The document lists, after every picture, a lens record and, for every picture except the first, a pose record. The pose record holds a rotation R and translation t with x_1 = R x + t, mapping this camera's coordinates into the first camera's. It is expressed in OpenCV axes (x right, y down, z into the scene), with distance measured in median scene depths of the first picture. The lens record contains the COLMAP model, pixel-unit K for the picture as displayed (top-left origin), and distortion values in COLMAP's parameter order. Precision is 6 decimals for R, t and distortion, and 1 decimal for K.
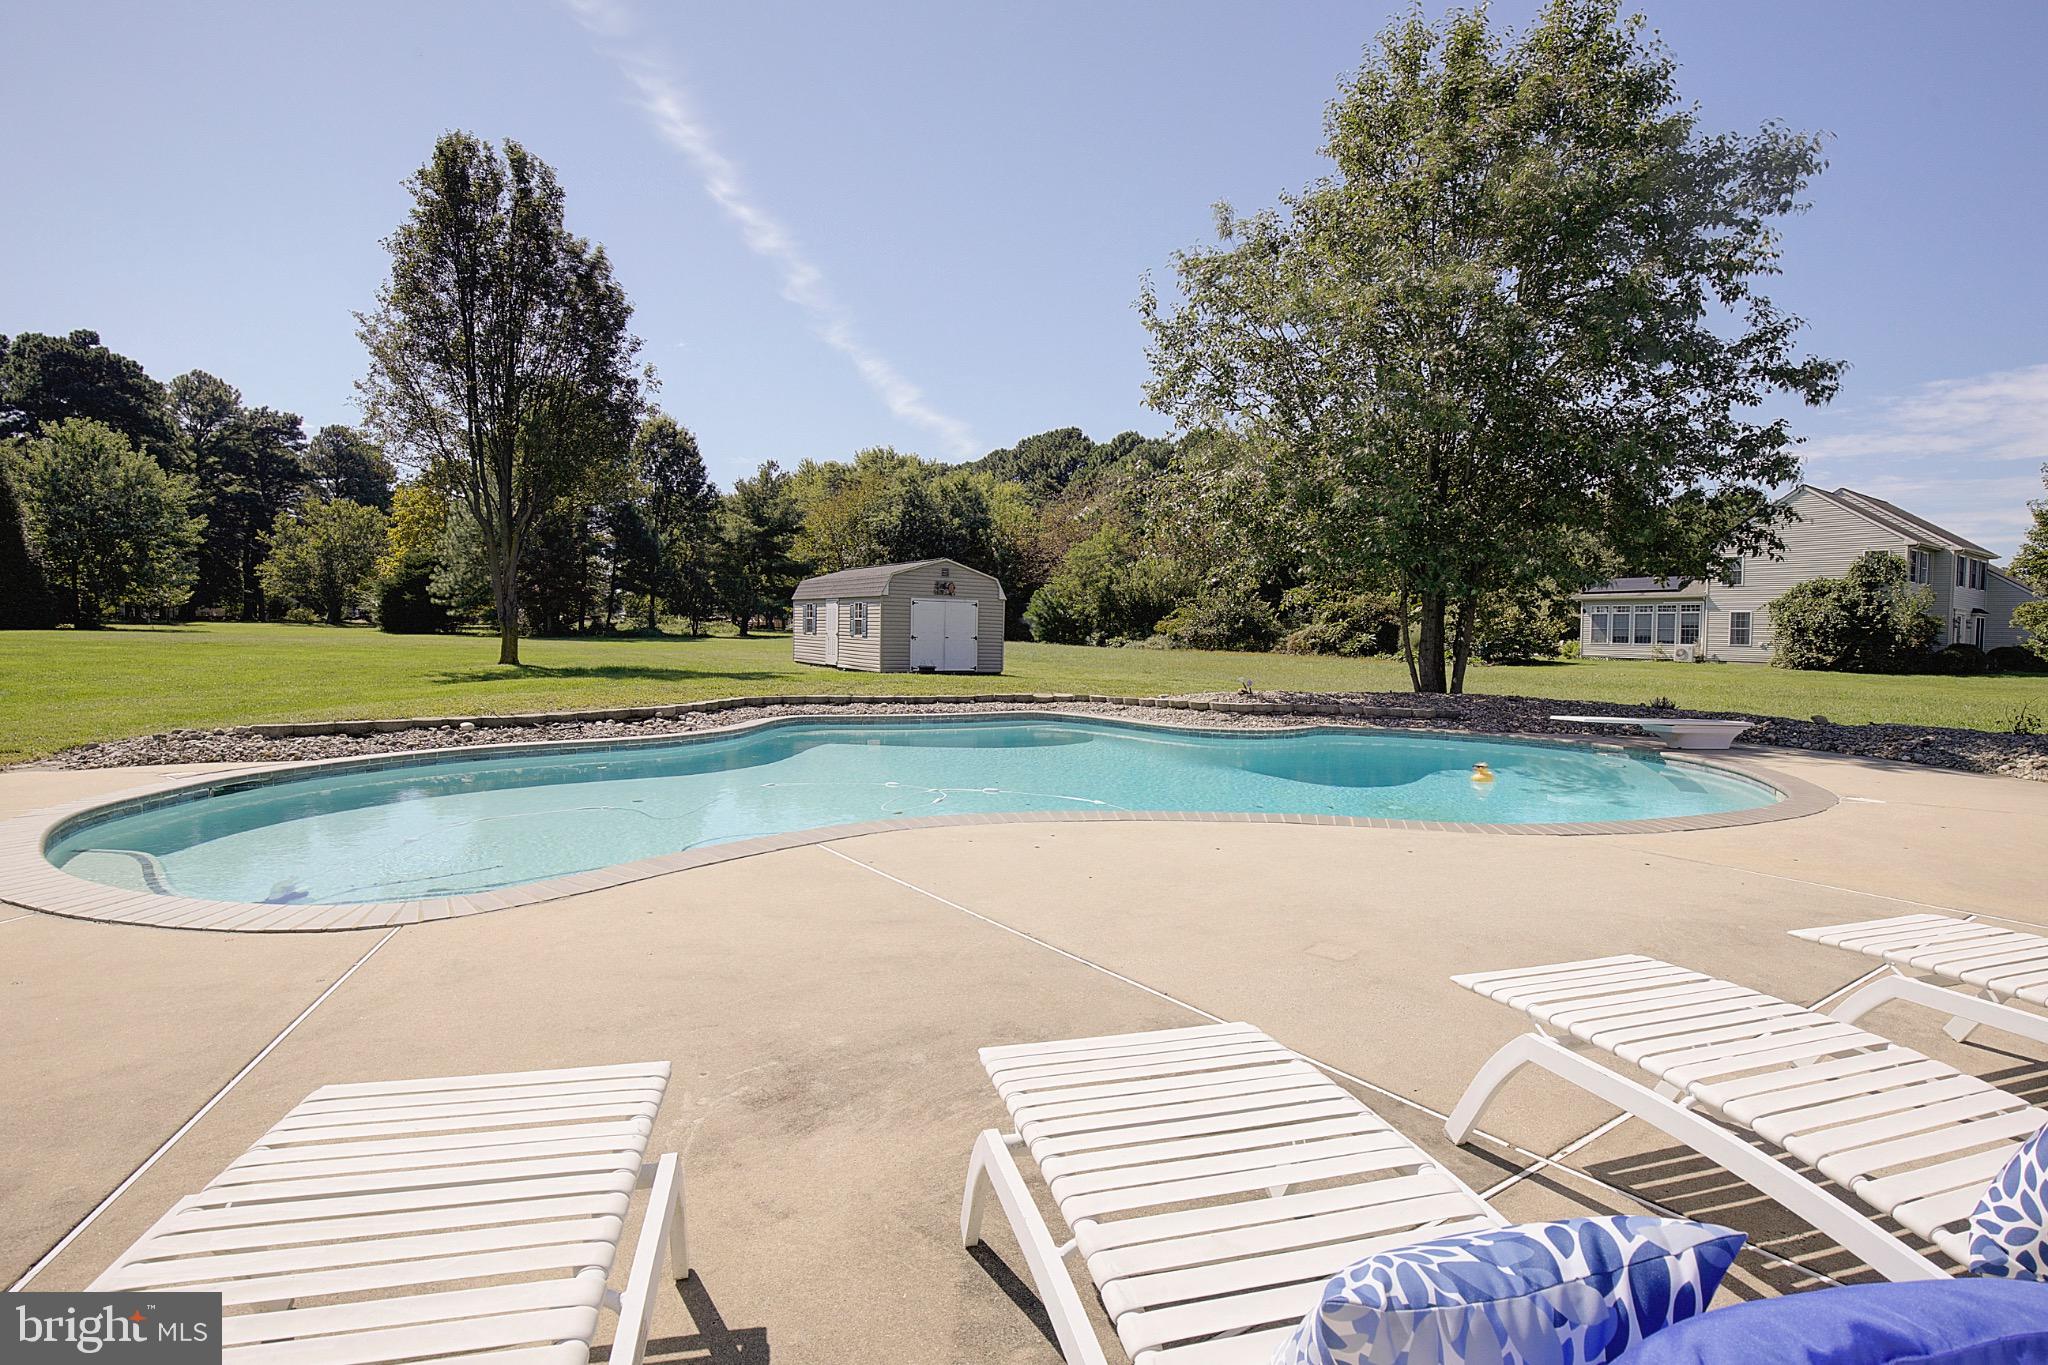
lens RADIAL K [[1006.1, 0, 1027.1], [0, 1006.1, 652.8], [0, 0, 1]] dist [-0.020768, 0.000572]
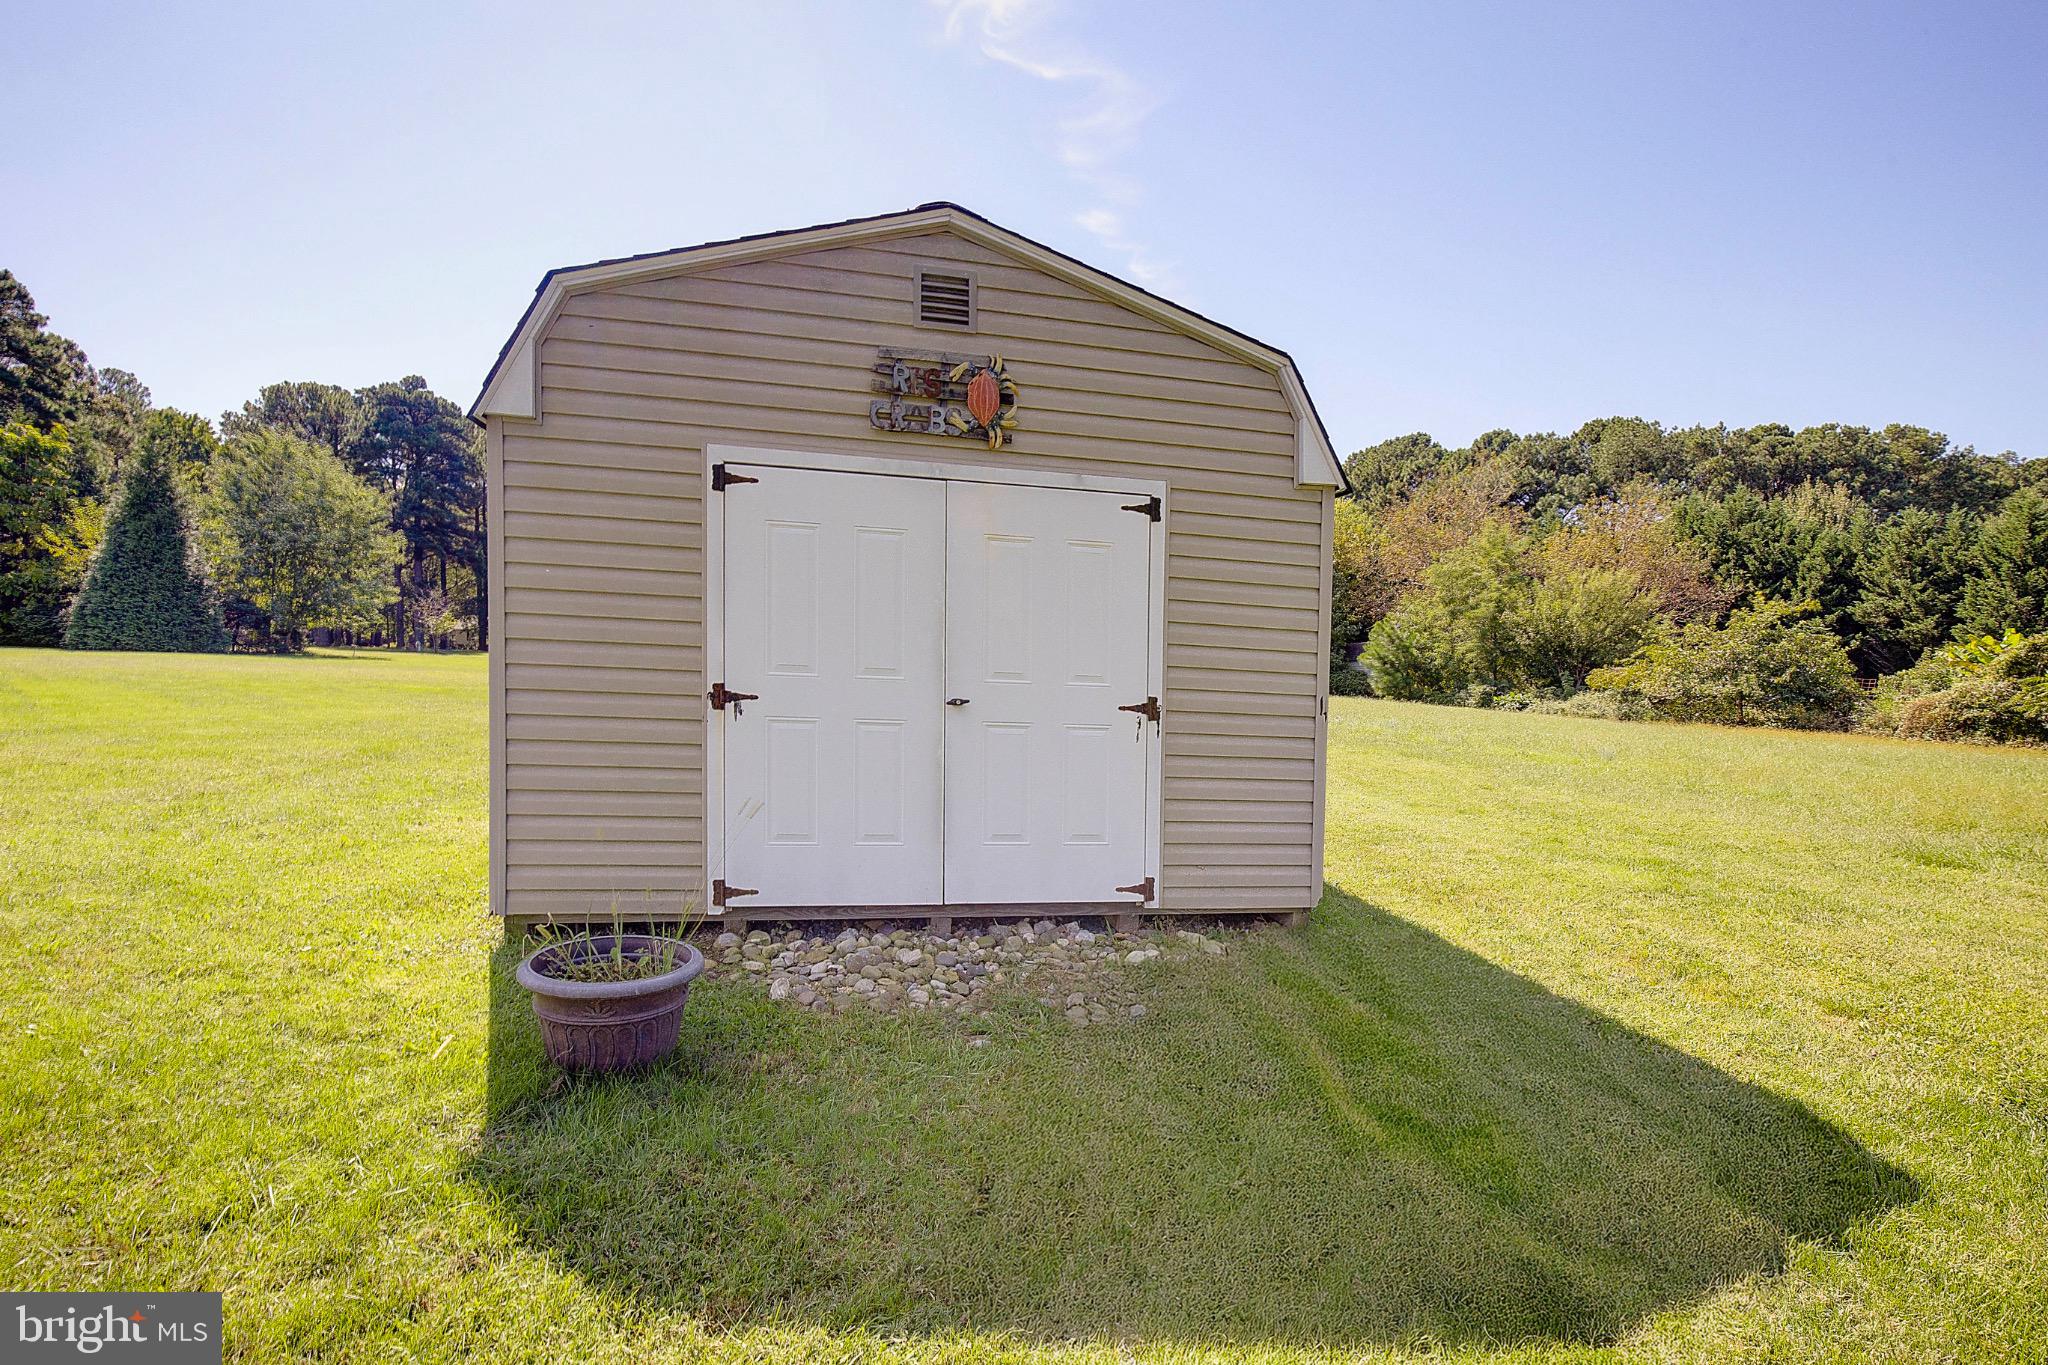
lens RADIAL K [[944.7, 0, 1018.1], [0, 944.7, 668.3], [0, 0, 1]] dist [-0.016429, 0.000076]
pose [[0.943080, 0.018875, -0.332029, -0.007518], [-0.029442, 0.999207, -0.026824, -0.006688], [0.331259, 0.035073, 0.942888, 0.341746]]
